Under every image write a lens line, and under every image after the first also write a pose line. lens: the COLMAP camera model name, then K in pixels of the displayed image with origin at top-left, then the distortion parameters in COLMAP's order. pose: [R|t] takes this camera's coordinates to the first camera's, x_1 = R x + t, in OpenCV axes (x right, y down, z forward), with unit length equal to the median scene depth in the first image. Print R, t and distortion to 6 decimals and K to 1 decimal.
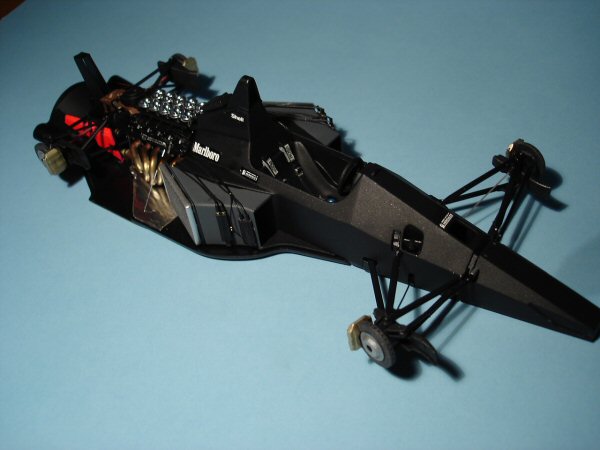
lens RADIAL K [[667.6, 0, 300.0], [0, 667.6, 225.0], [0, 0, 1]] dist [-0.111101, -0.002890]
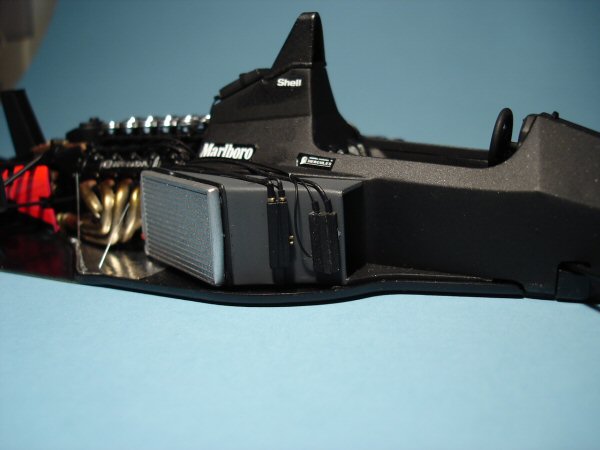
lens RADIAL K [[667.6, 0, 300.0], [0, 667.6, 225.0], [0, 0, 1]] dist [-0.111101, -0.002890]
pose [[0.986141, 0.029084, 0.163343, -0.178812], [0.053020, 0.877650, -0.476361, 0.240125], [-0.157212, 0.478420, 0.863944, 0.536988]]
